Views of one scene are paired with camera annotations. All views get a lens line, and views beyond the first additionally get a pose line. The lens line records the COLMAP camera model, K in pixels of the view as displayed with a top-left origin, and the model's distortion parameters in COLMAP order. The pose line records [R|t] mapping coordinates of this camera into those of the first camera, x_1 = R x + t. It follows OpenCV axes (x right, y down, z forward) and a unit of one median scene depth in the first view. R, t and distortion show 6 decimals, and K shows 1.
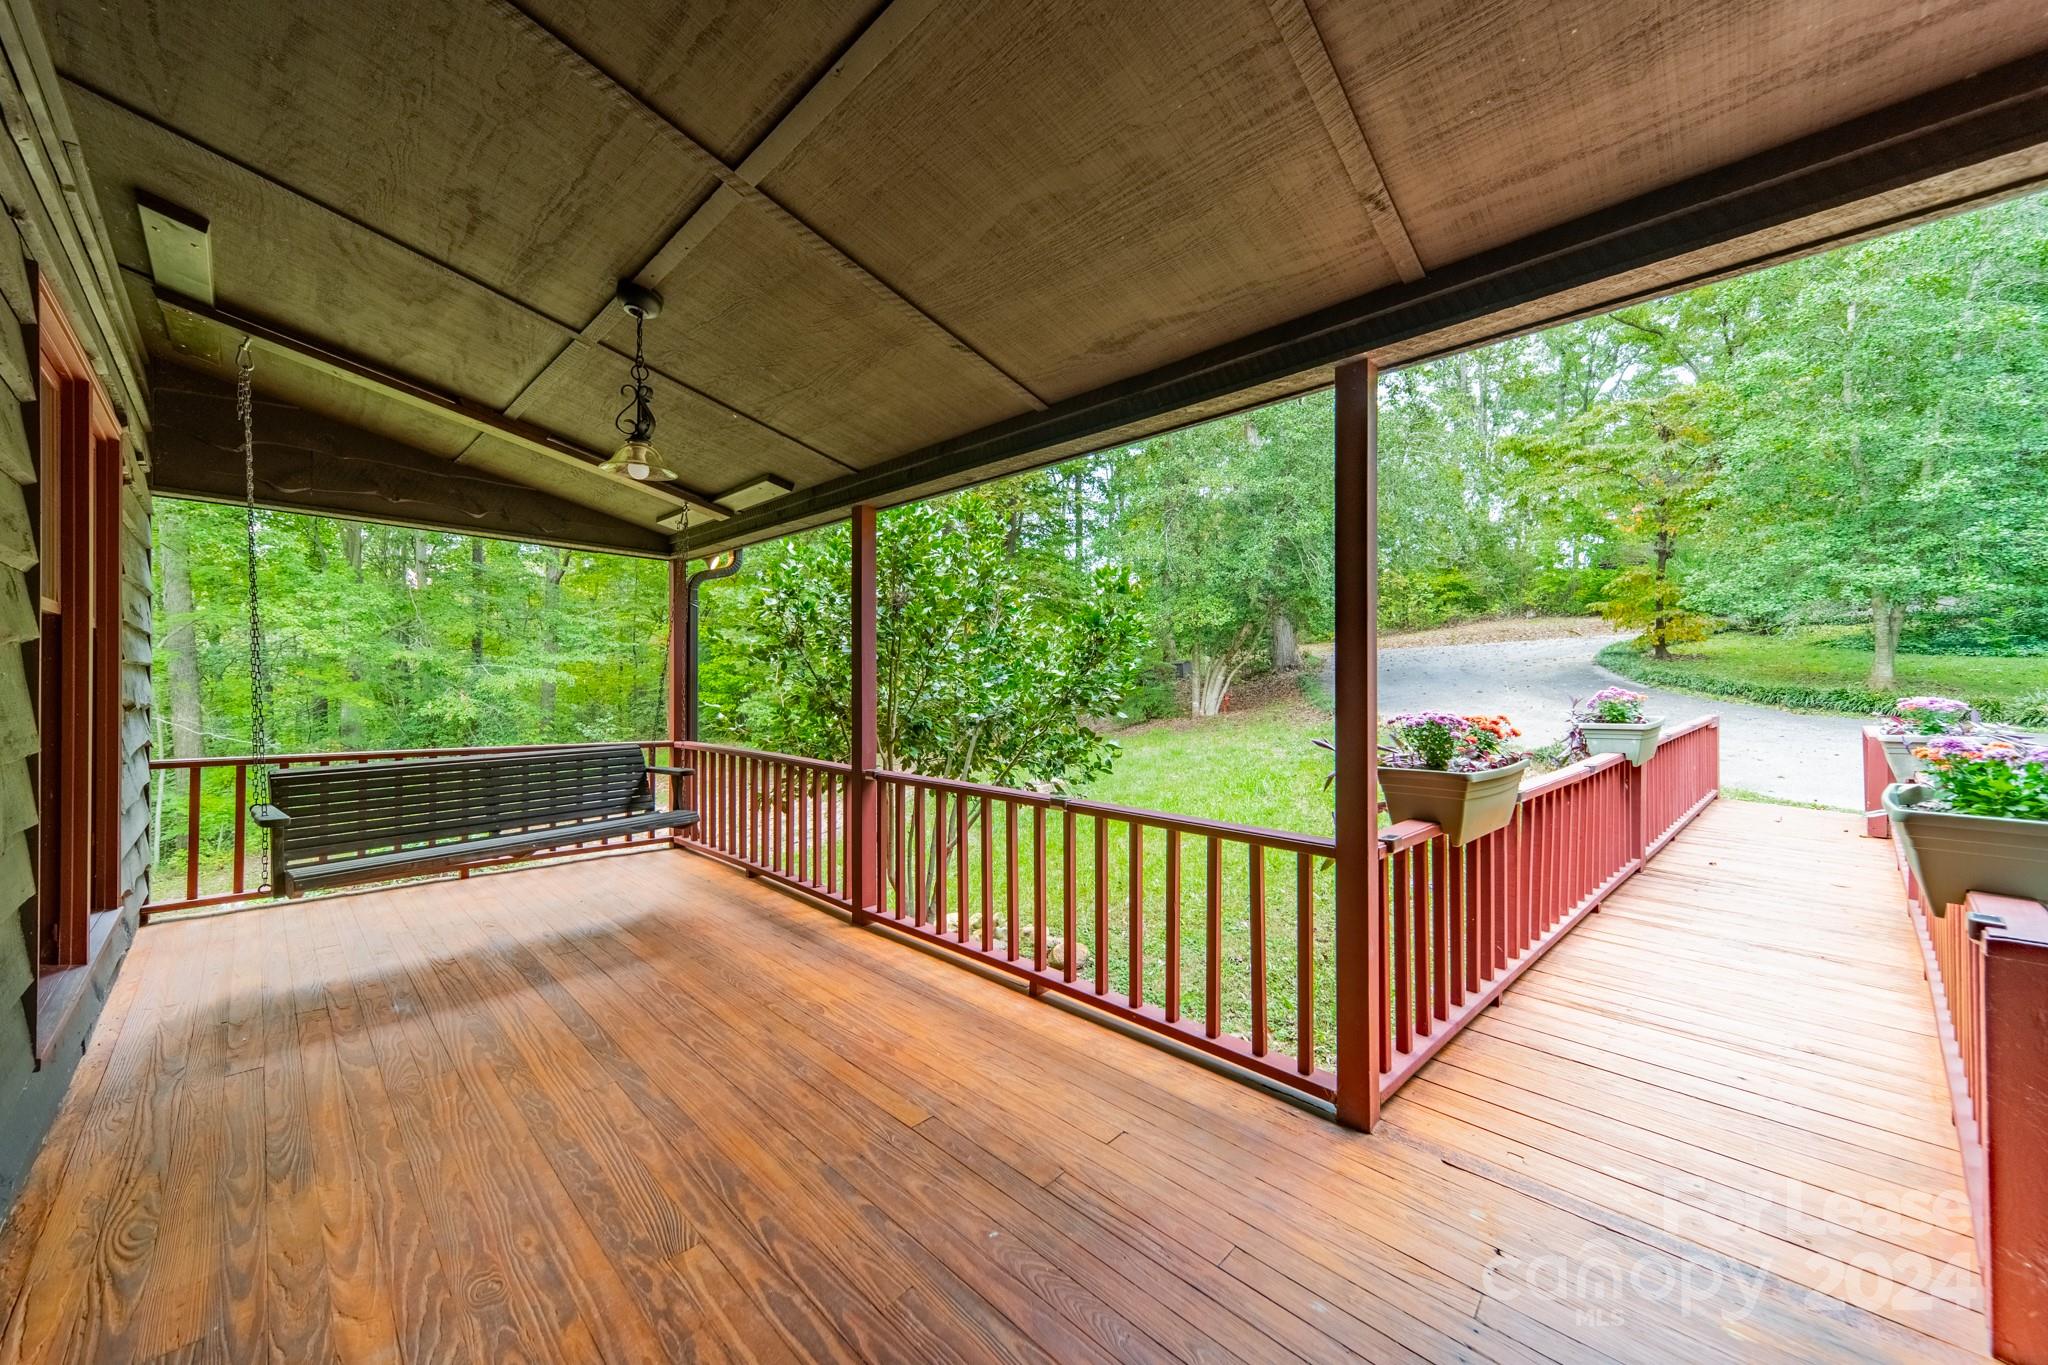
lens RADIAL K [[723.2, 0, 1025.4], [0, 723.2, 677.7], [0, 0, 1]] dist [0.008779, -0.000181]
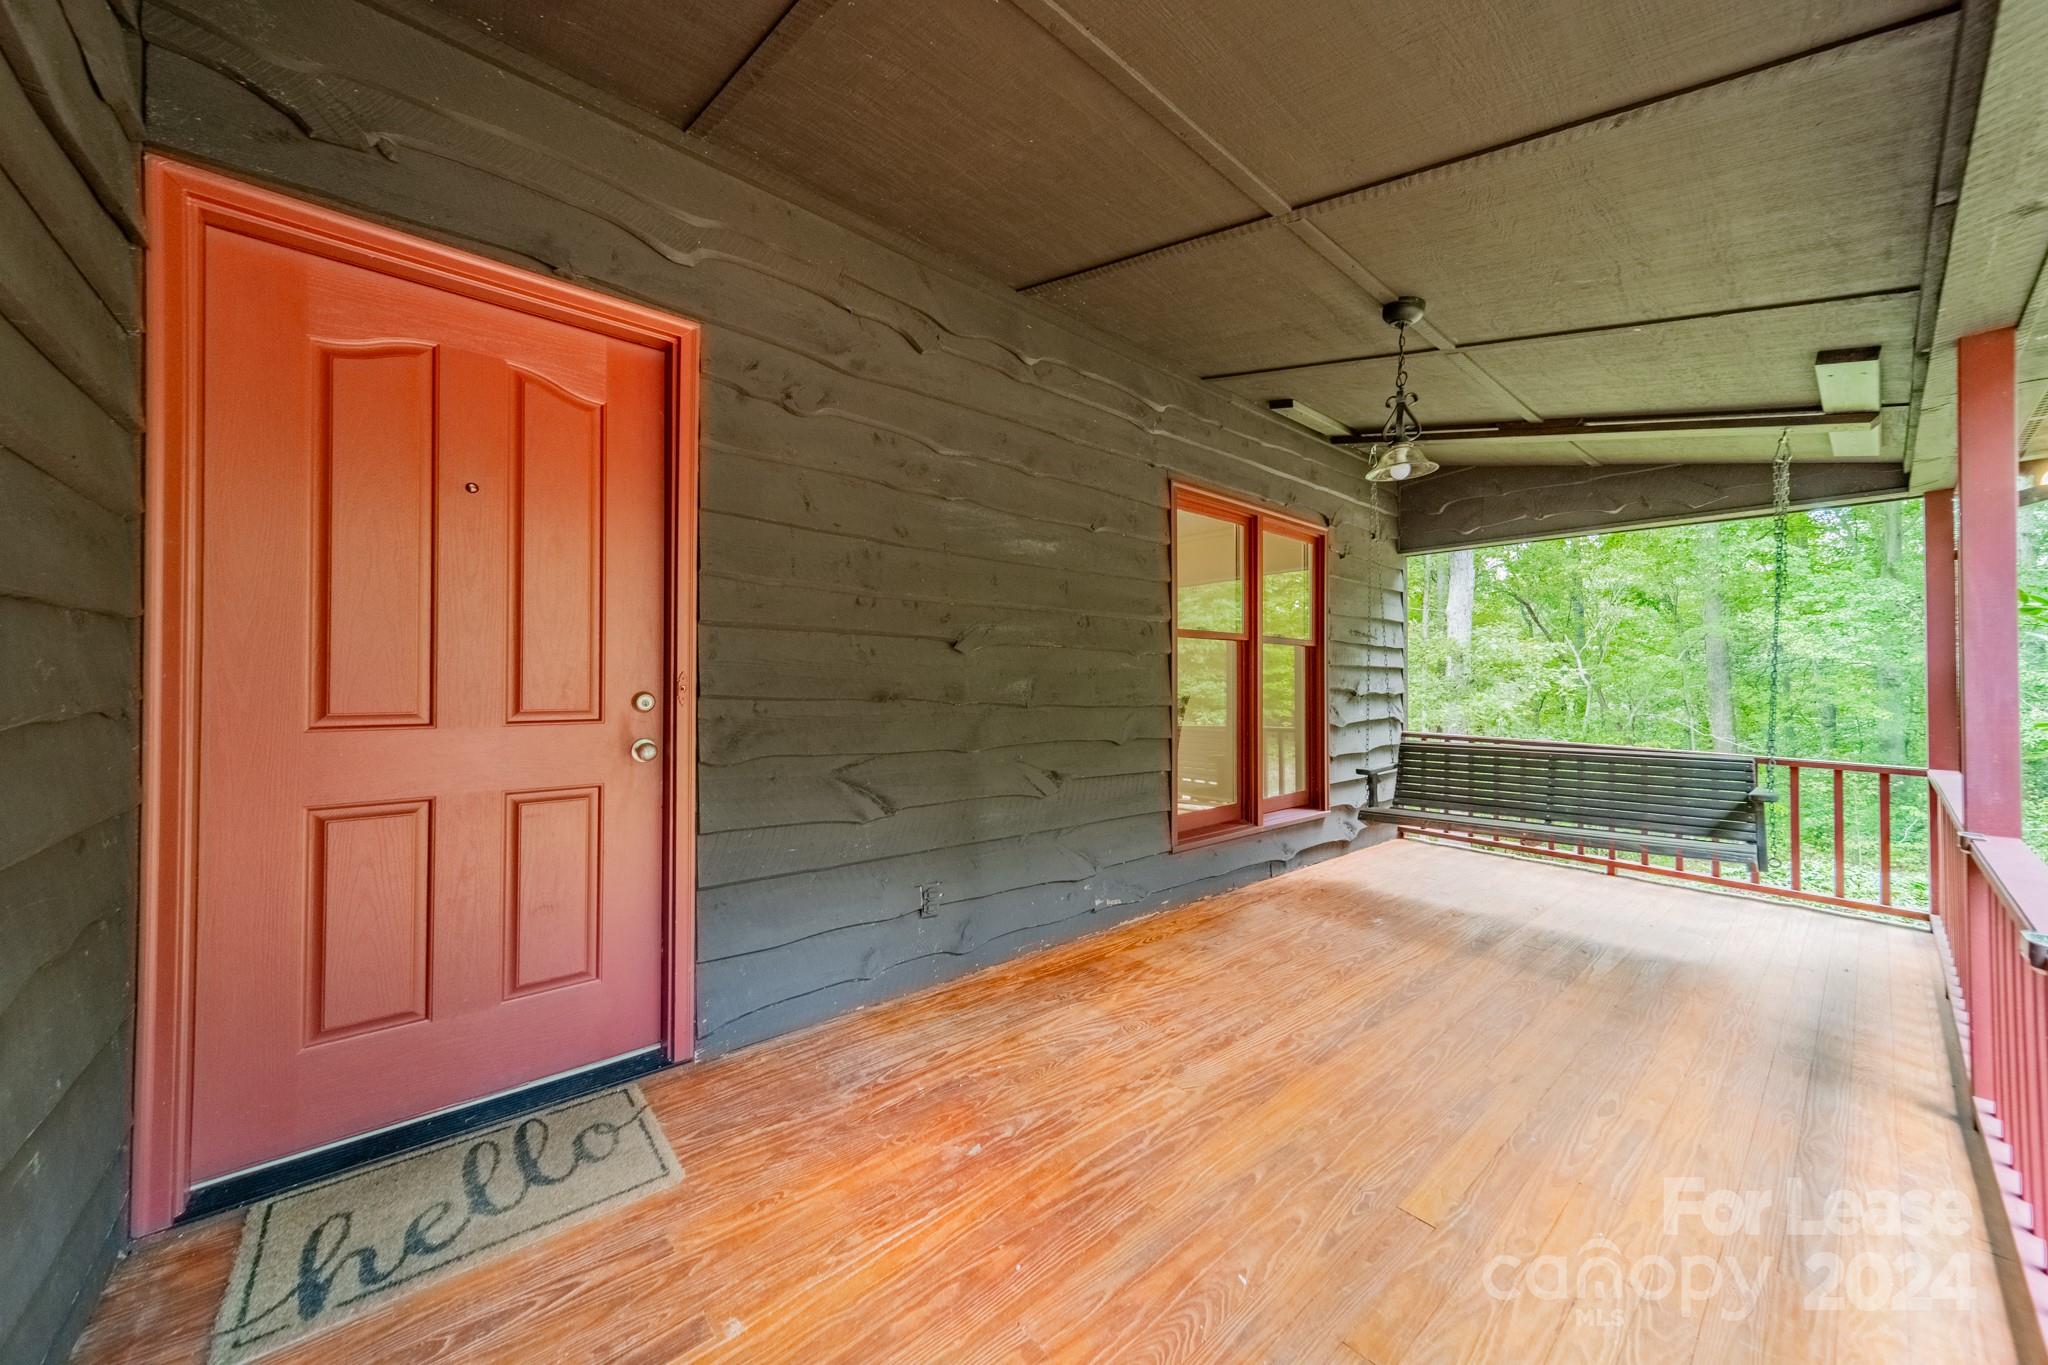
lens RADIAL K [[723.2, 0, 1026.9], [0, 723.2, 680.4], [0, 0, 1]] dist [0.008779, -0.000181]
pose [[-0.104146, -0.009723, -0.994514, 0.452347], [-0.000915, 0.999953, -0.009681, 0.025546], [0.994562, -0.000098, -0.104150, 0.434917]]
